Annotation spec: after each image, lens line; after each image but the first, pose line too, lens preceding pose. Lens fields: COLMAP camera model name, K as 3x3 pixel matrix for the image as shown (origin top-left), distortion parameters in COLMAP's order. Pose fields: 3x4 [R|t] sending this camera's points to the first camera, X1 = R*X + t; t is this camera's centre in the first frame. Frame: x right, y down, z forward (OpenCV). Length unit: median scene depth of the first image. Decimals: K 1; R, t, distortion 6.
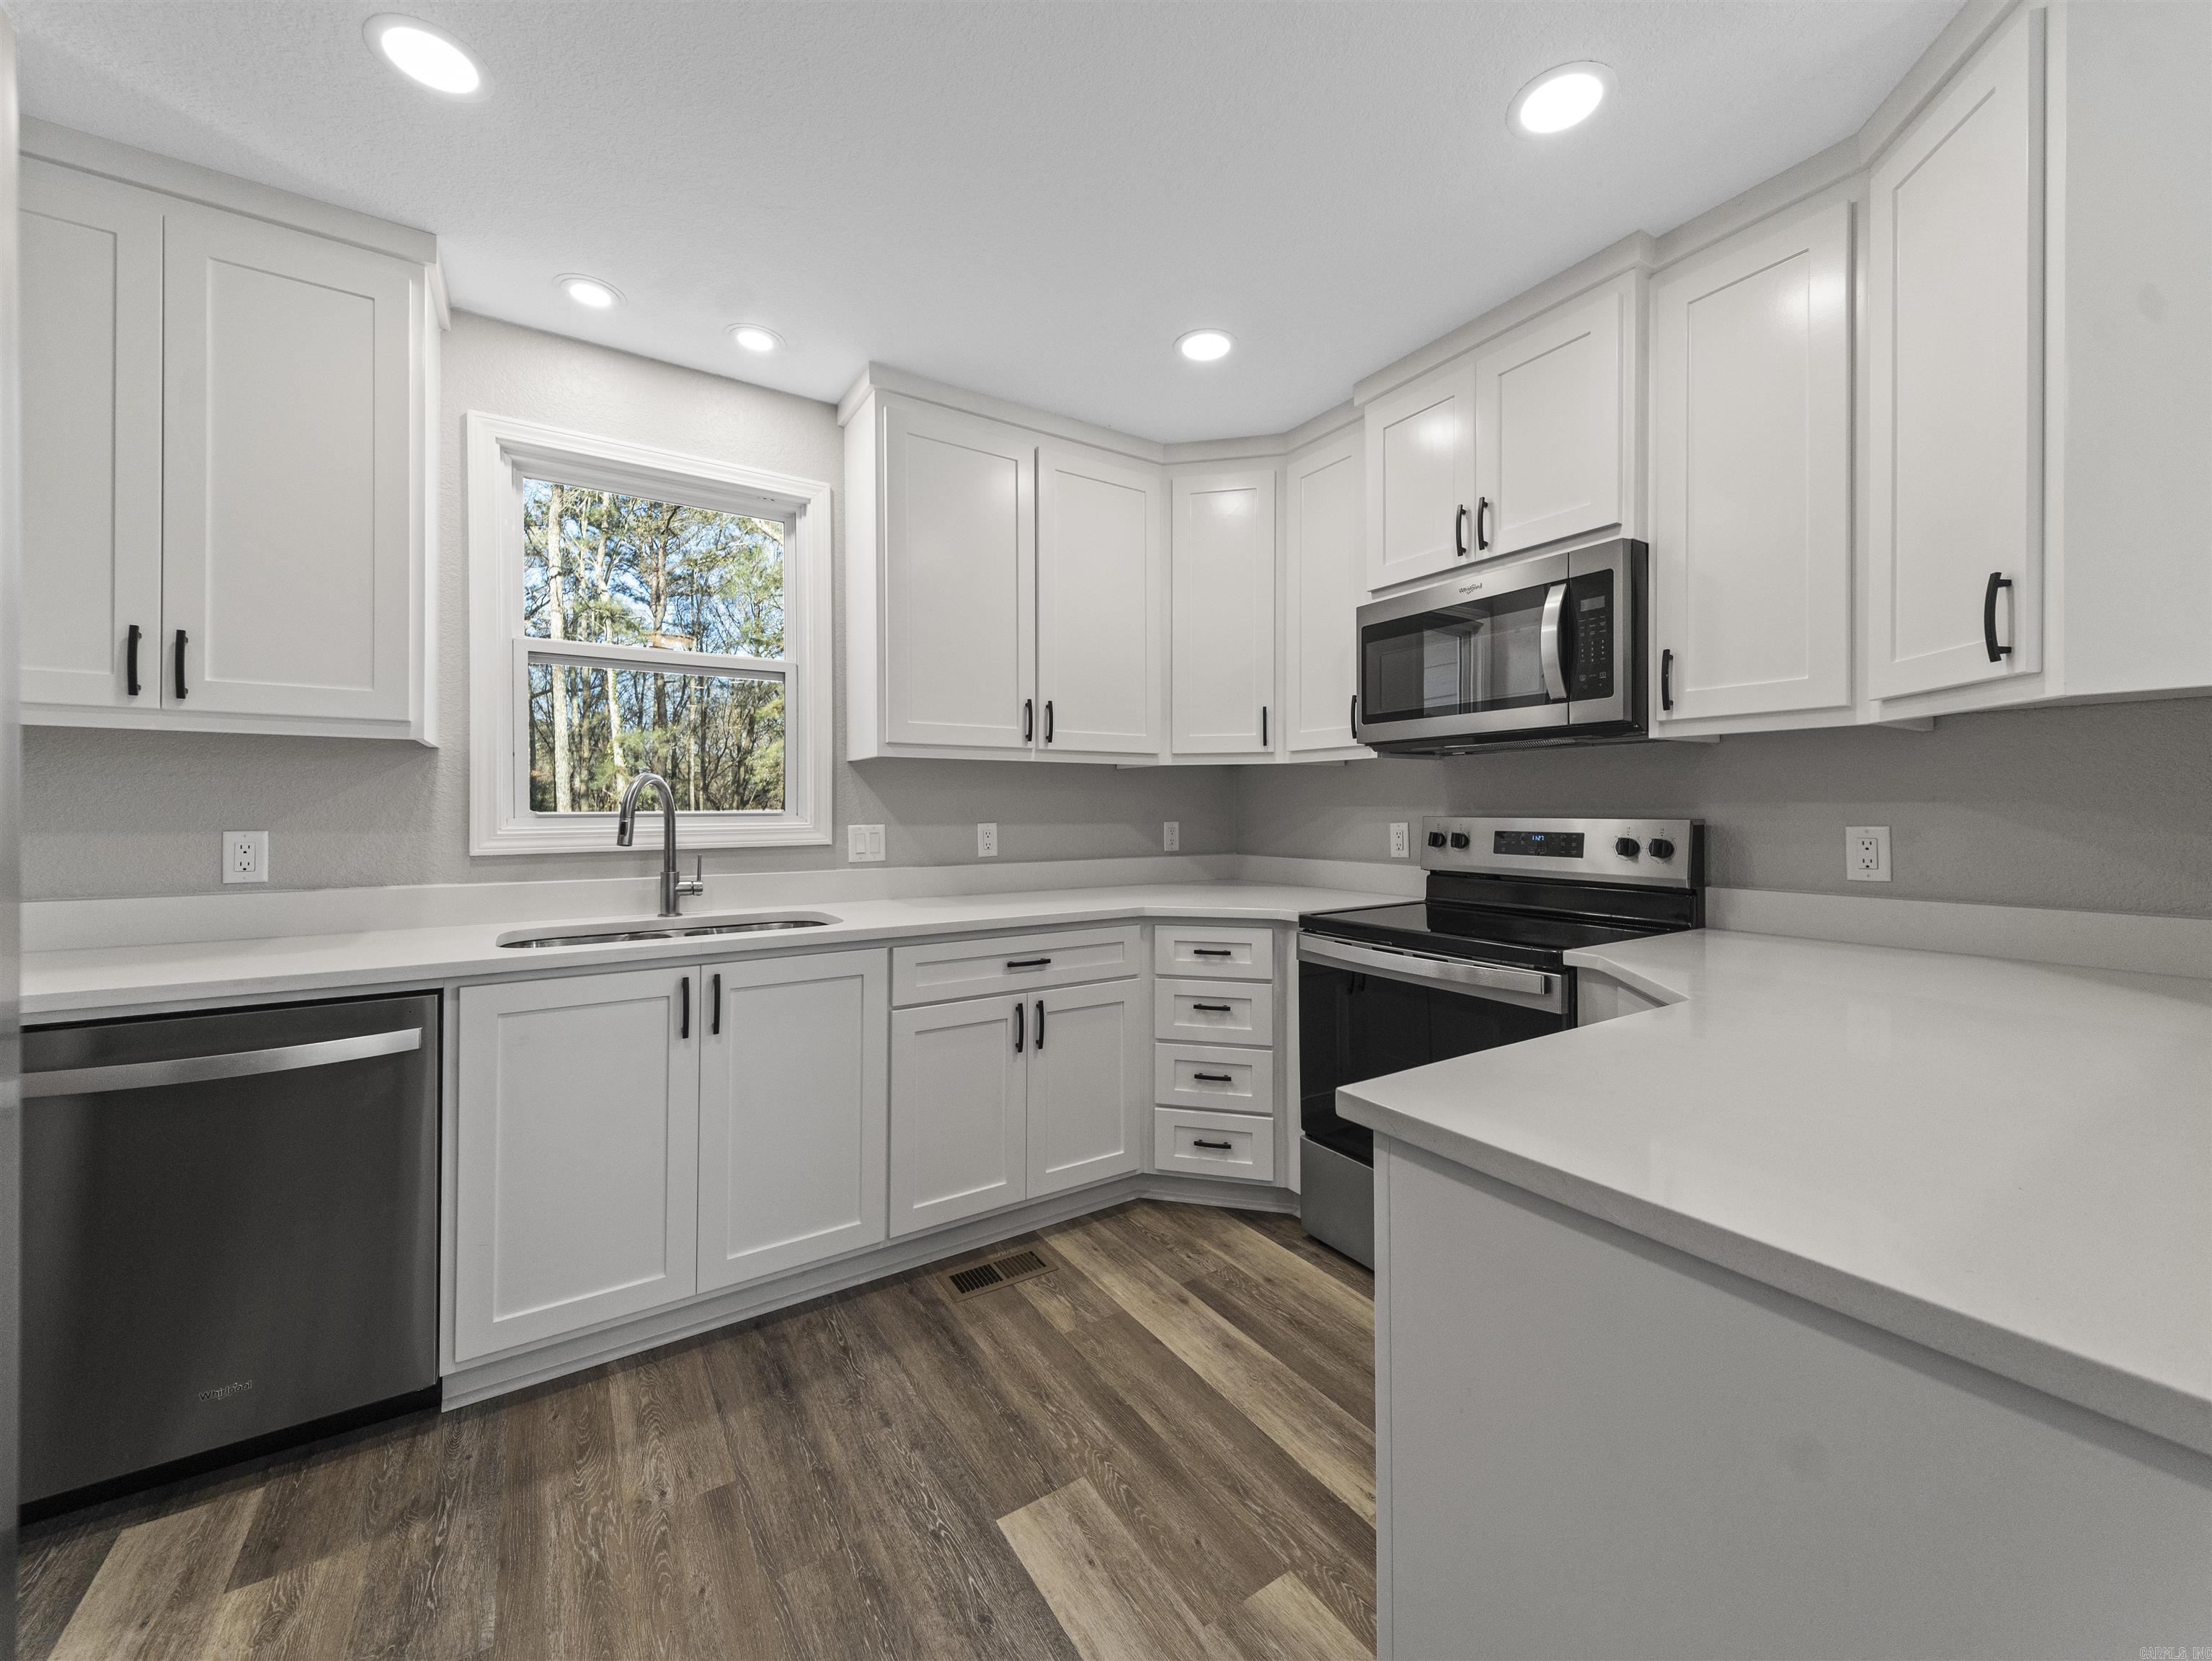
lens RADIAL K [[867.5, 0, 1112.9], [0, 867.5, 804.1], [0, 0, 1]] dist [0.033667, -0.013244]
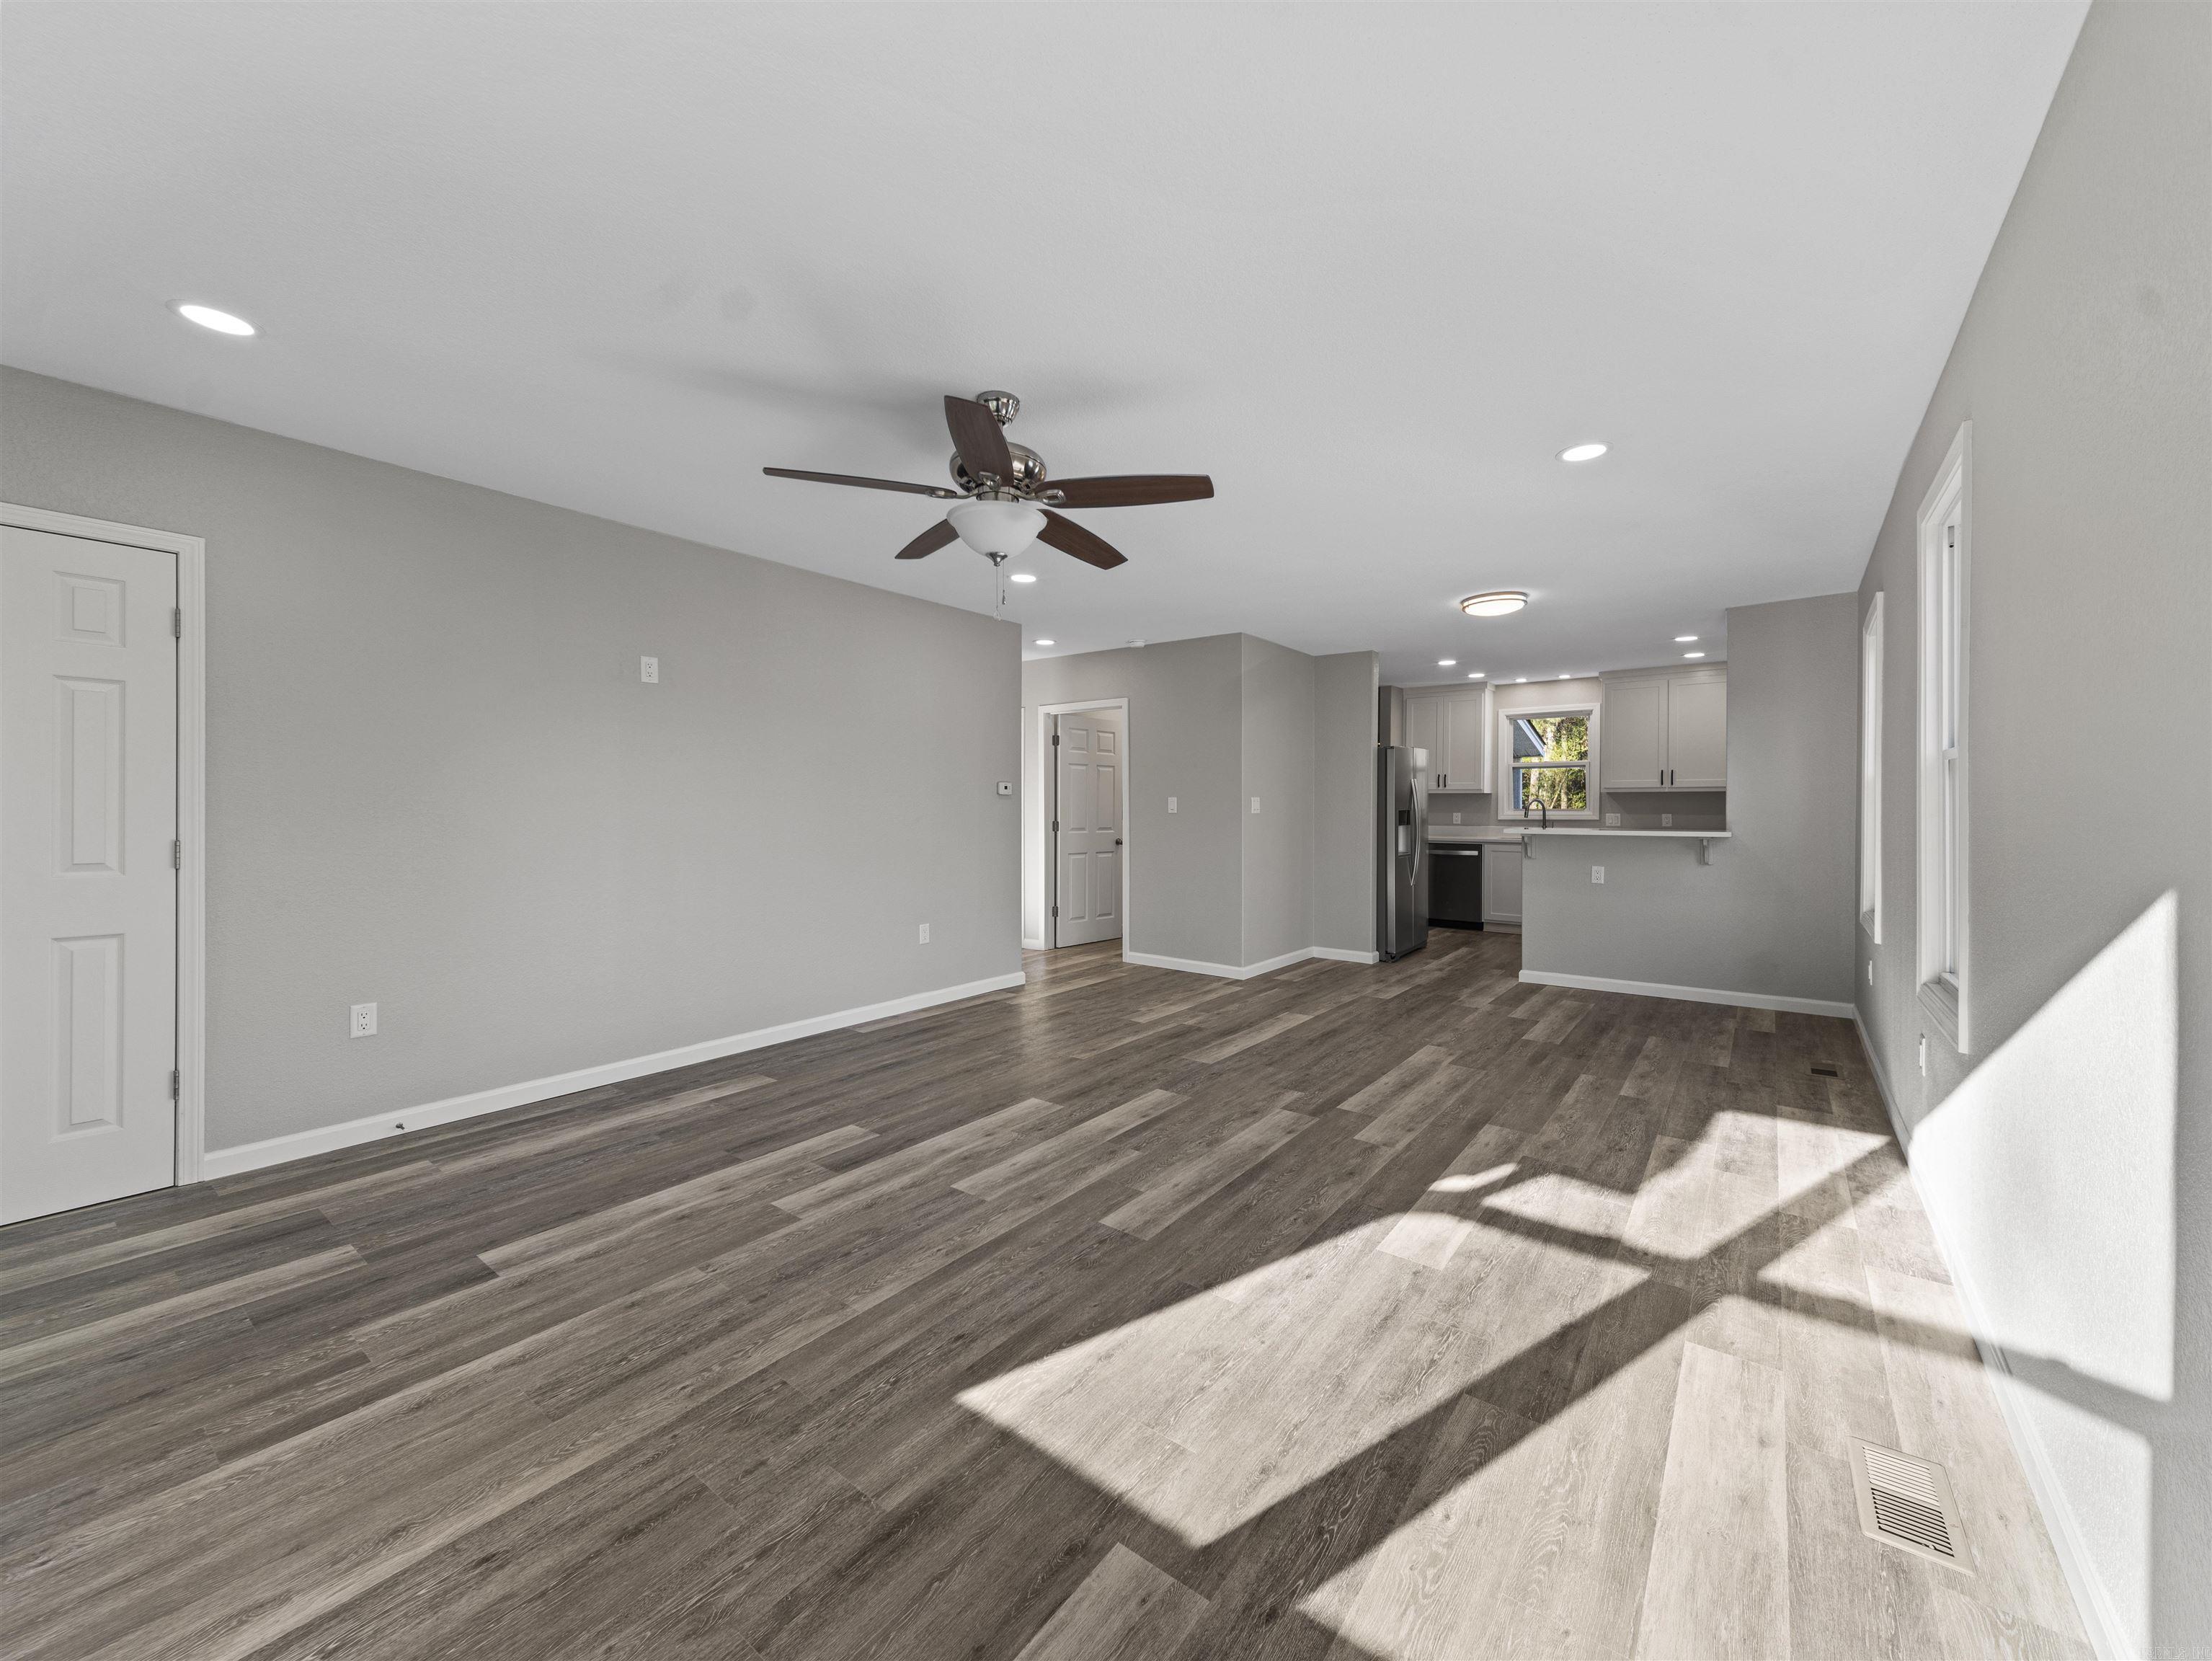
lens RADIAL K [[857.1, 0, 1095.4], [0, 857.1, 811.4], [0, 0, 1]] dist [0.022380, -0.005468]
pose [[0.322558, 0.011881, -0.946475, 2.514962], [0.006912, 0.999865, 0.014907, -0.051388], [0.946525, -0.011350, 0.322432, -2.114336]]
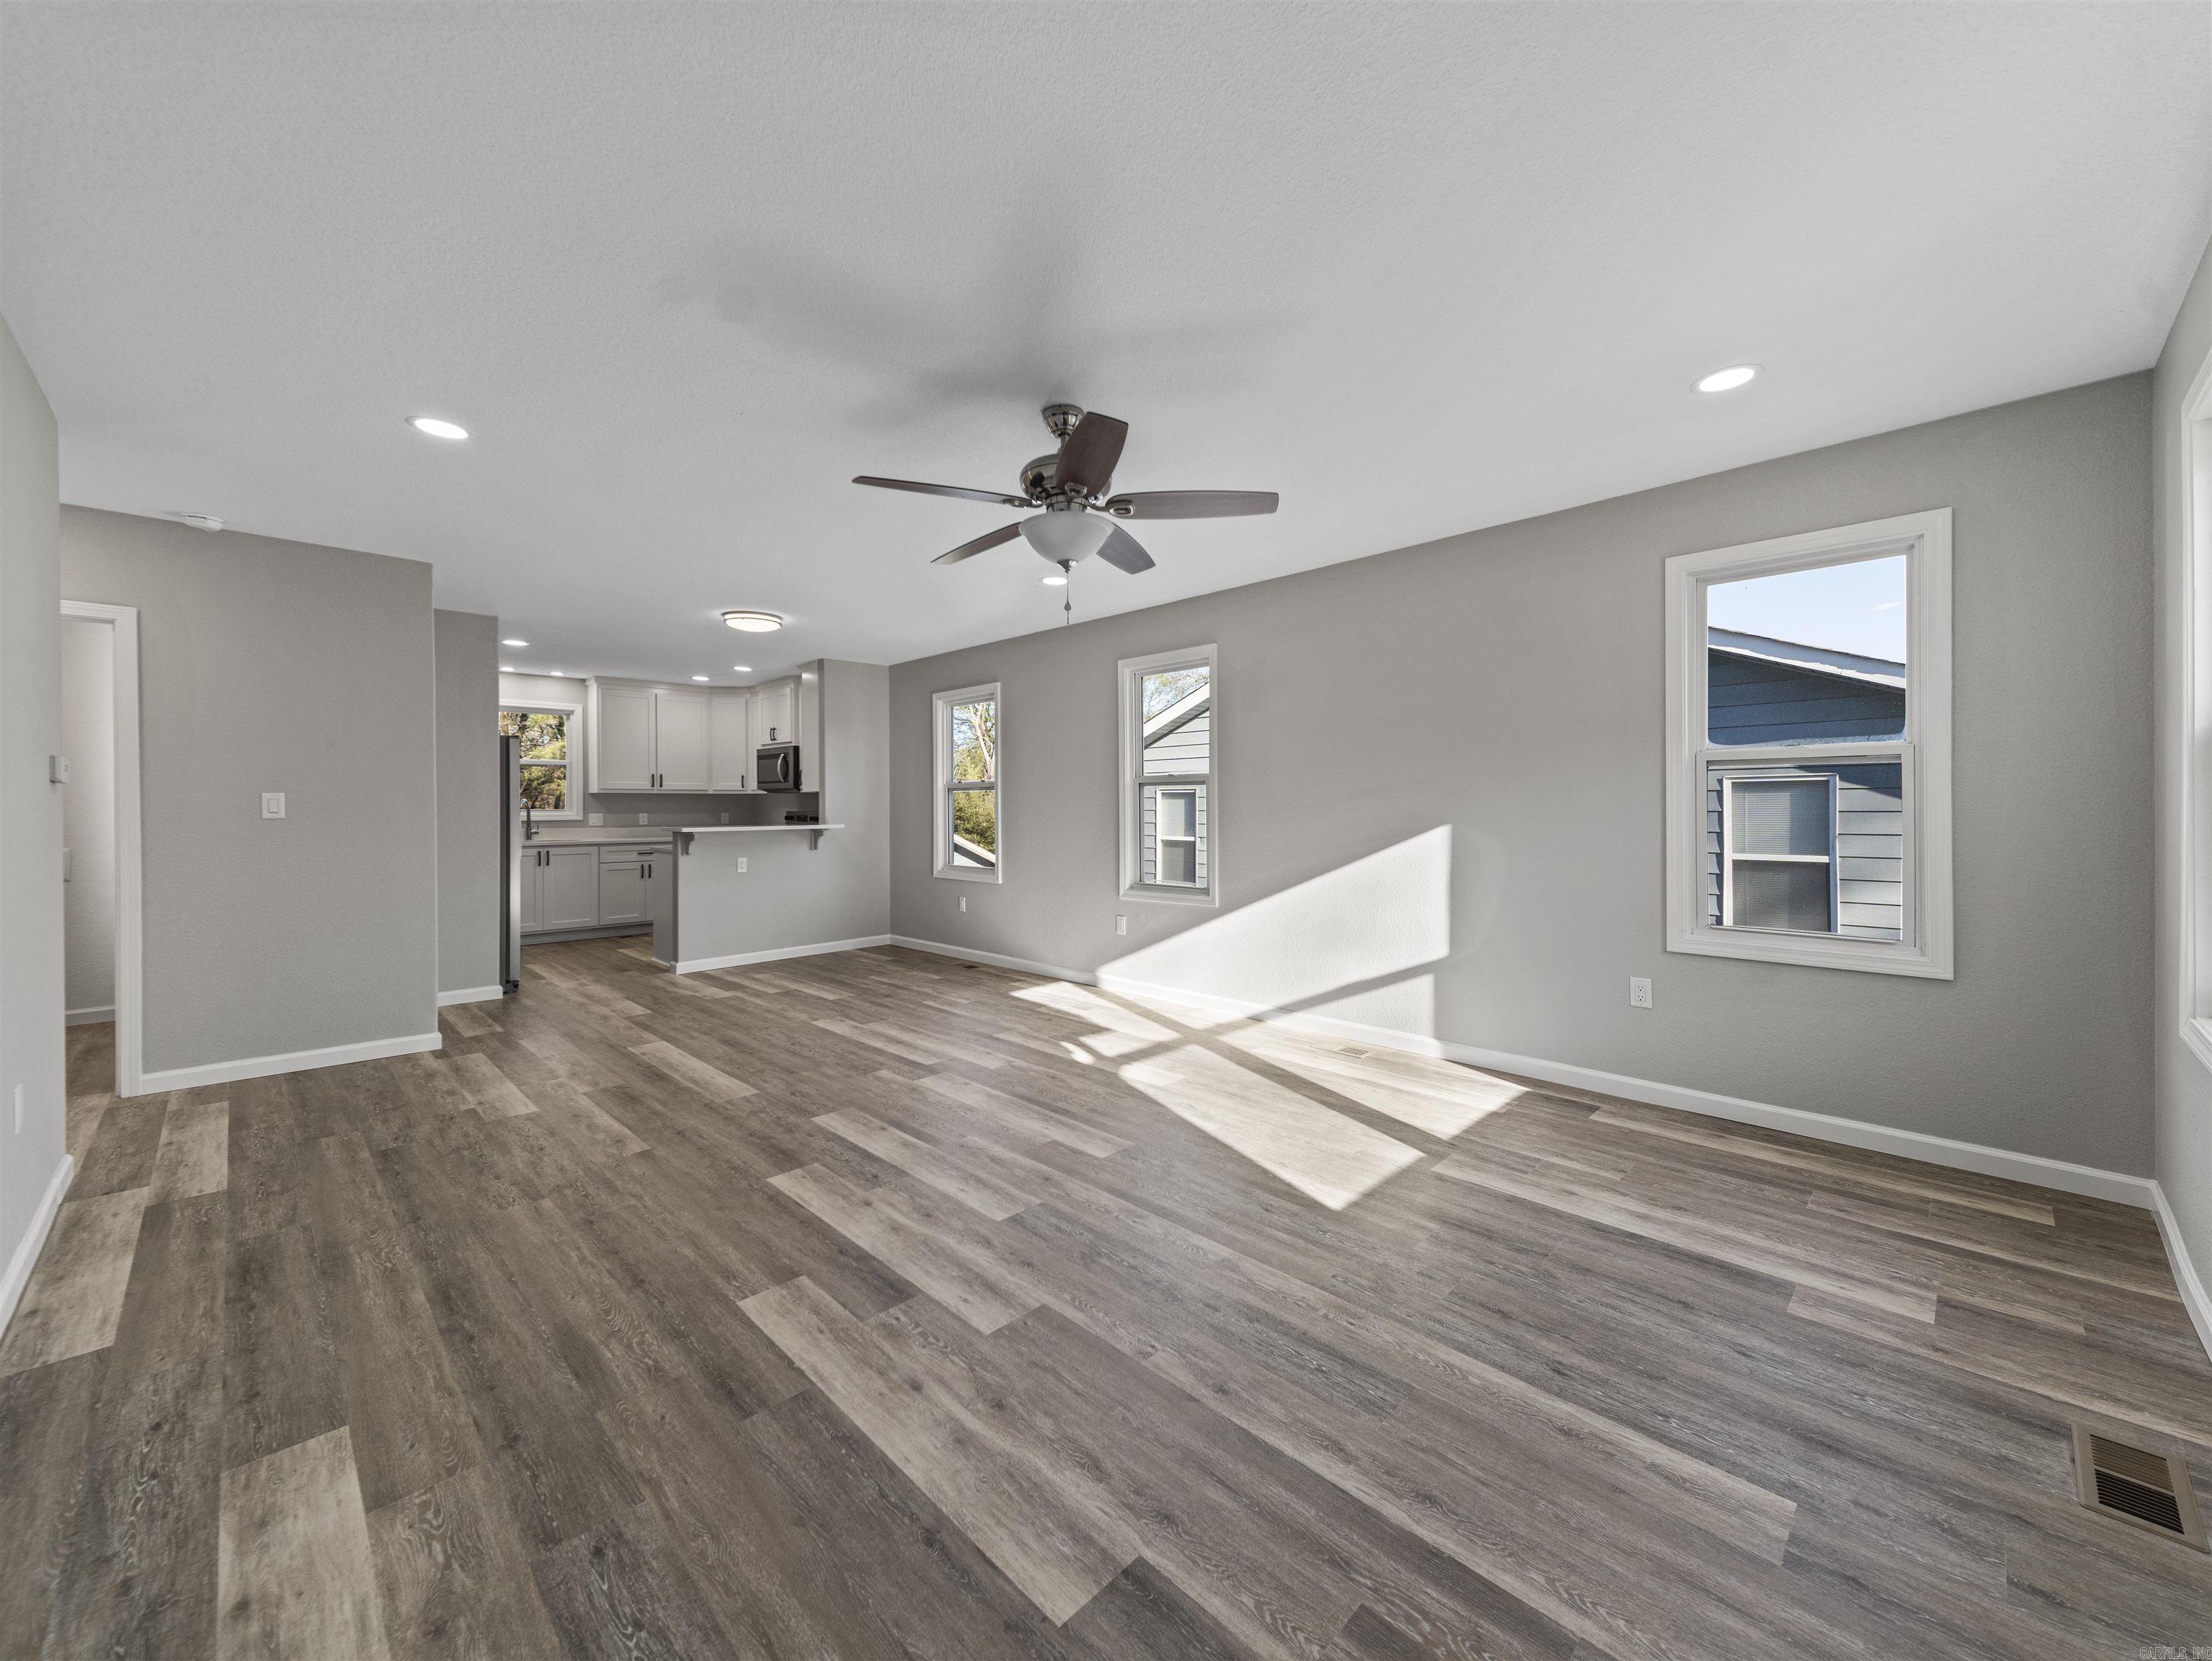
lens RADIAL K [[867.5, 0, 1112.9], [0, 867.5, 804.1], [0, 0, 1]] dist [0.033667, -0.013244]
pose [[0.979566, 0.000014, 0.201125, 1.142792], [-0.001733, 0.999963, 0.008371, -0.050501], [-0.201117, -0.008548, 0.979530, -3.104791]]
